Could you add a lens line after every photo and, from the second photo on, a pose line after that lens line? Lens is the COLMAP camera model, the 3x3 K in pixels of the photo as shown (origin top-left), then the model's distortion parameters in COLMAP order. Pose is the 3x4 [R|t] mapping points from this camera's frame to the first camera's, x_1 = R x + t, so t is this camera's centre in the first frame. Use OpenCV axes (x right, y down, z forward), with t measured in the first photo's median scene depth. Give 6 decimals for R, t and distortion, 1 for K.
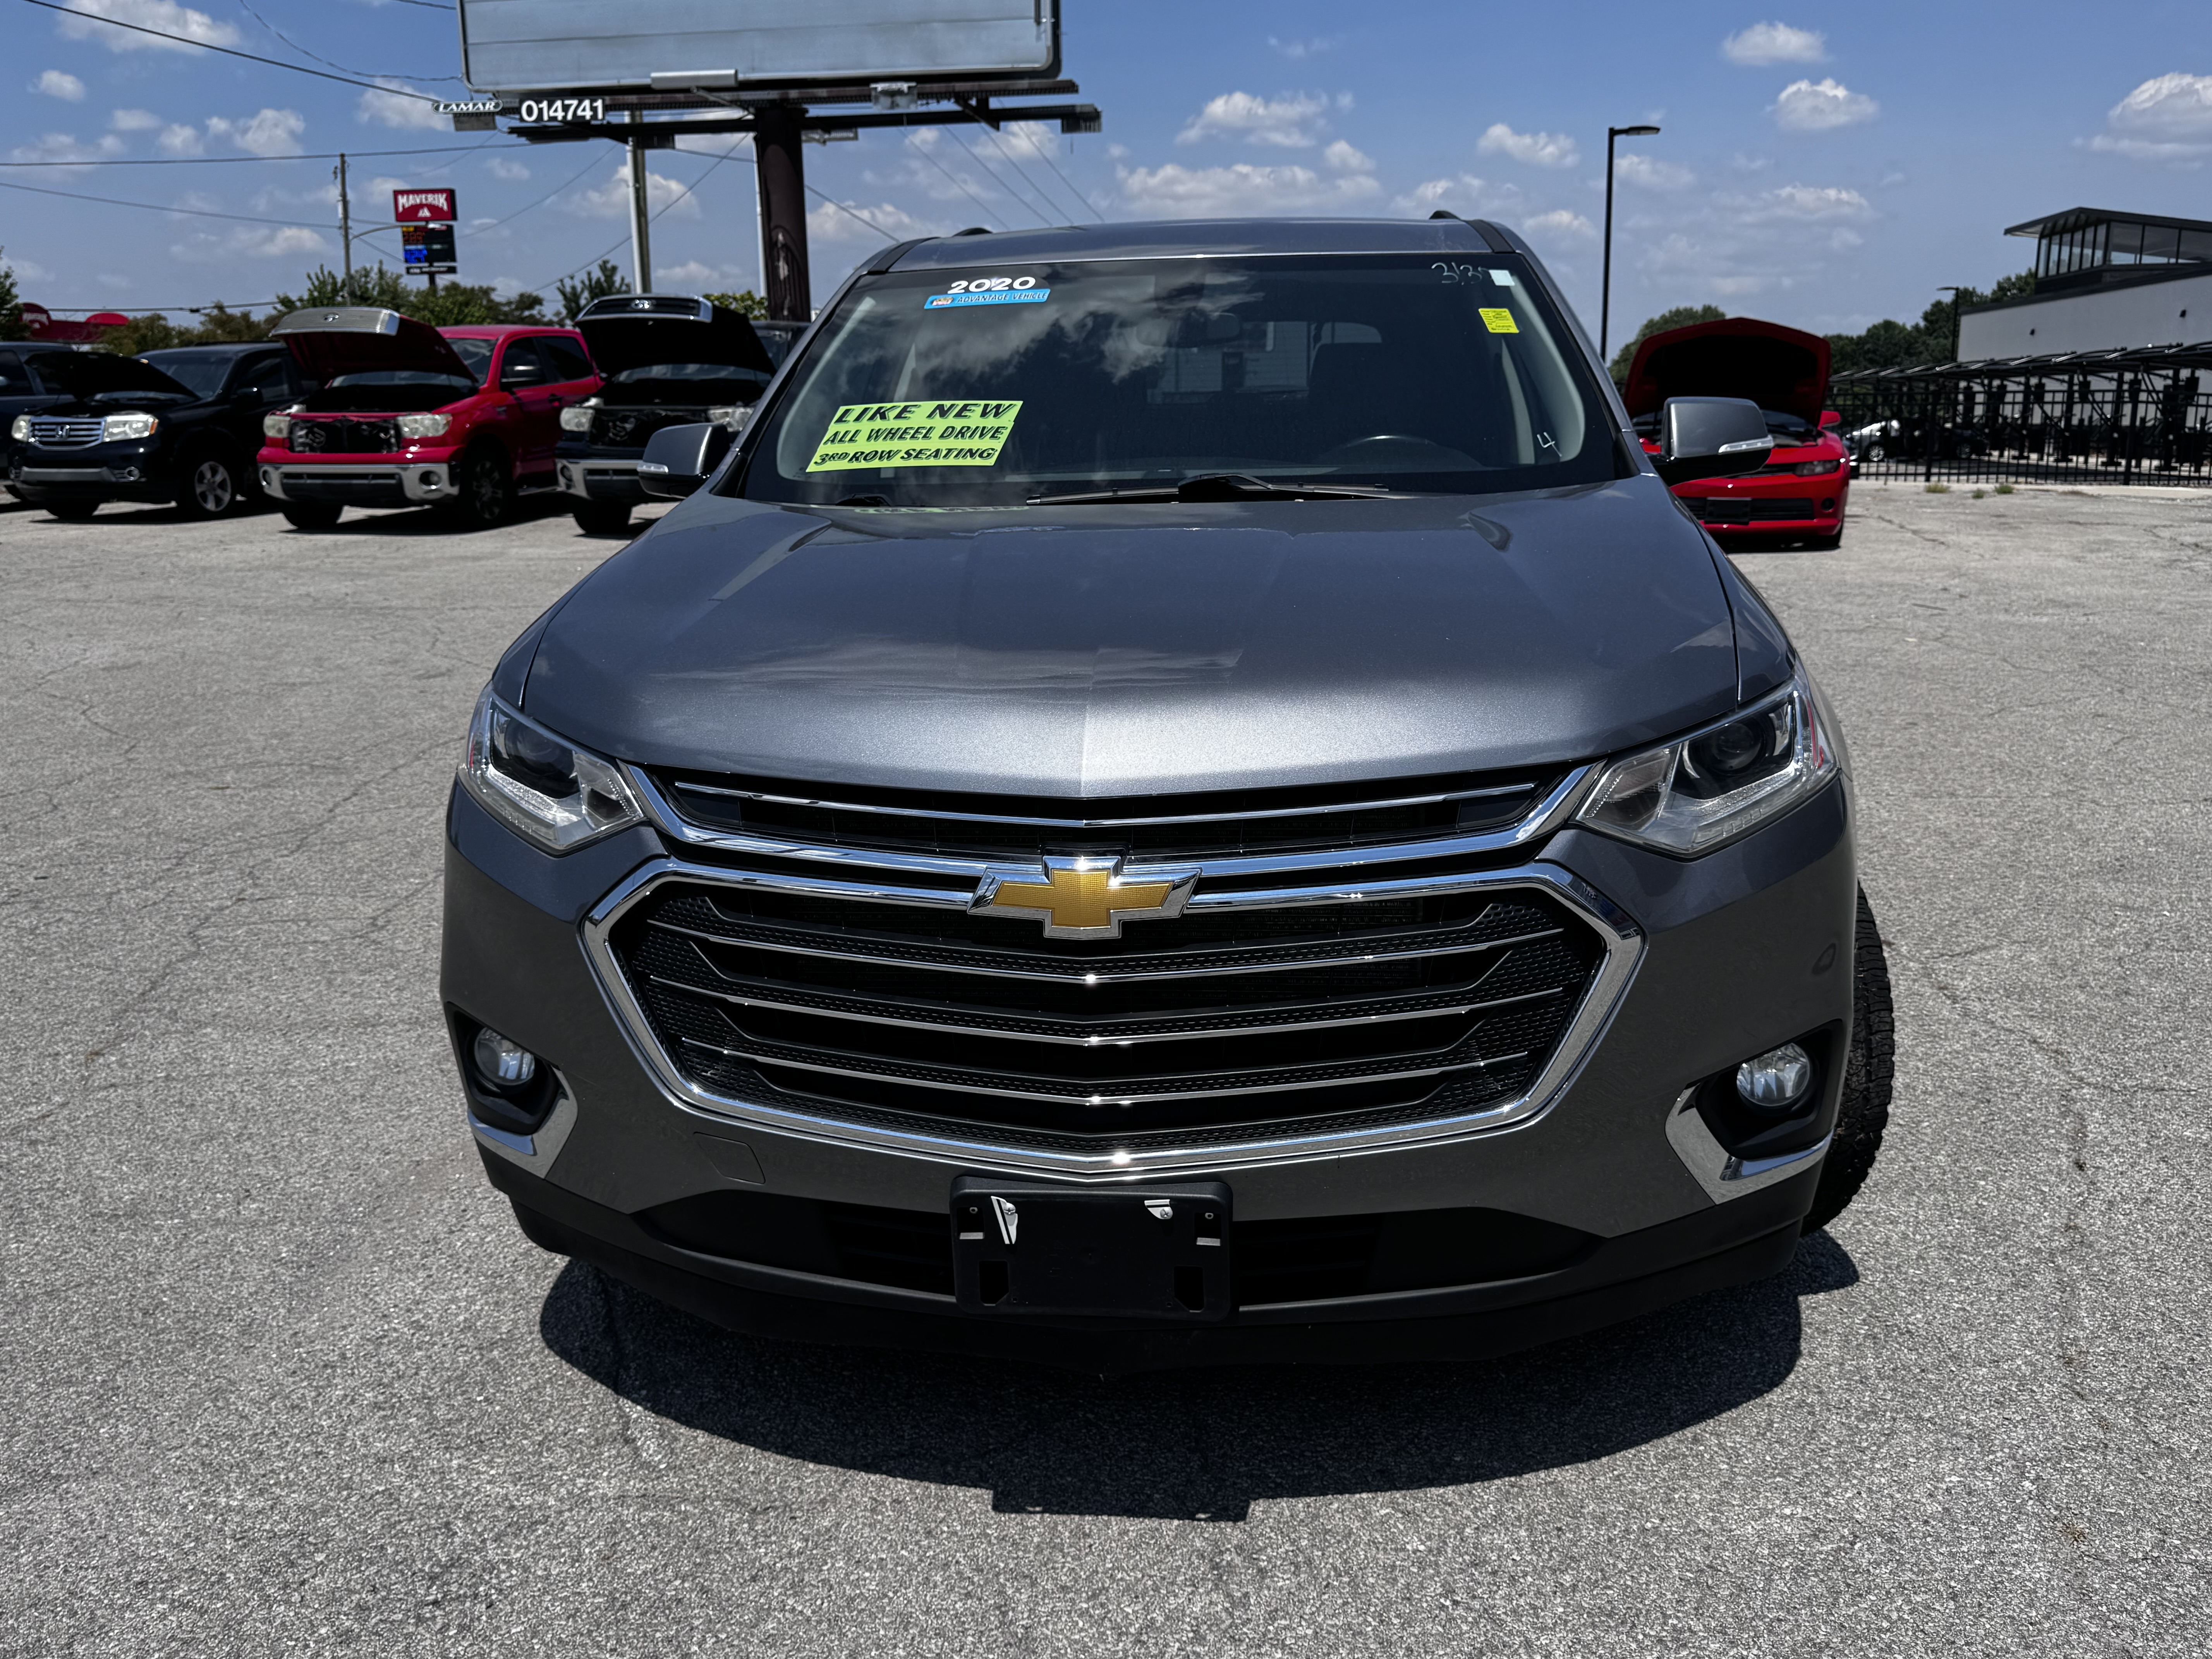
lens RADIAL K [[1852.7, 0, 1106.0], [0, 1852.7, 829.5], [0, 0, 1]] dist [0.041422, -0.060343]
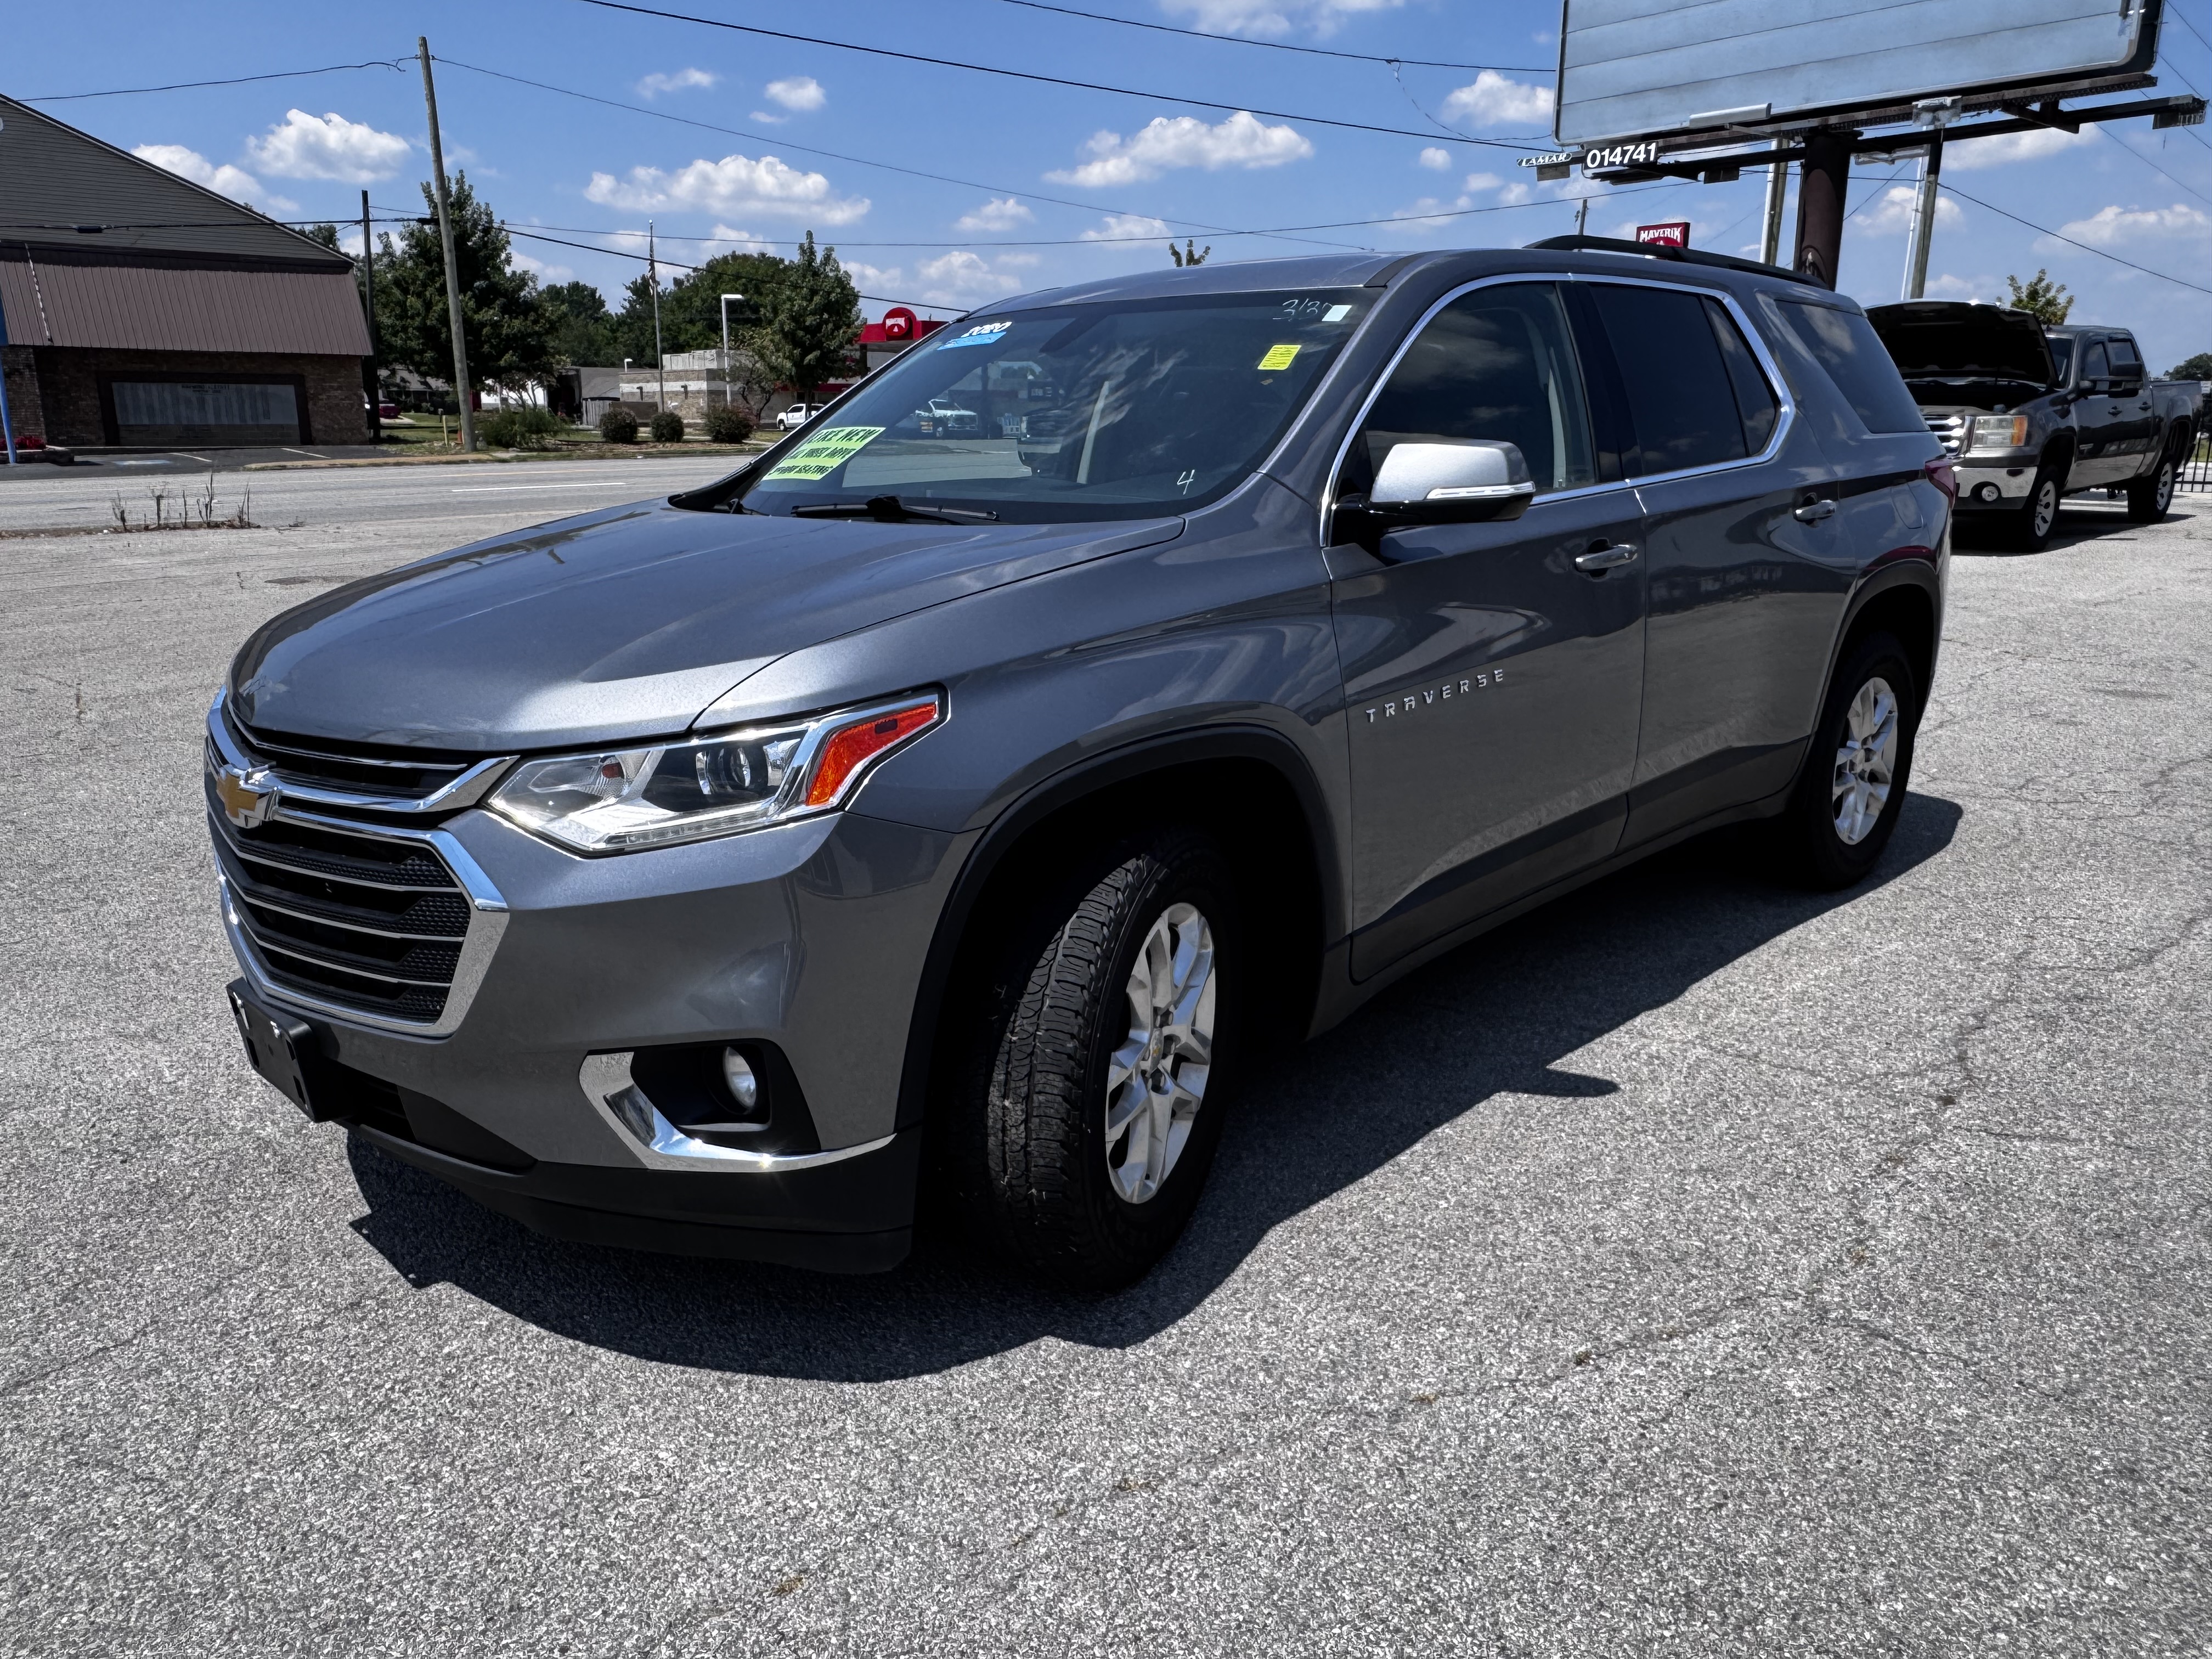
lens RADIAL K [[1568.2, 0, 1106.0], [0, 1568.2, 829.5], [0, 0, 1]] dist [-0.007771, 0.006289]
pose [[0.763134, 0.175763, -0.621879, 0.141325], [-0.151006, 0.984163, 0.092850, -0.017038], [0.628350, 0.023050, 0.777590, 0.055741]]
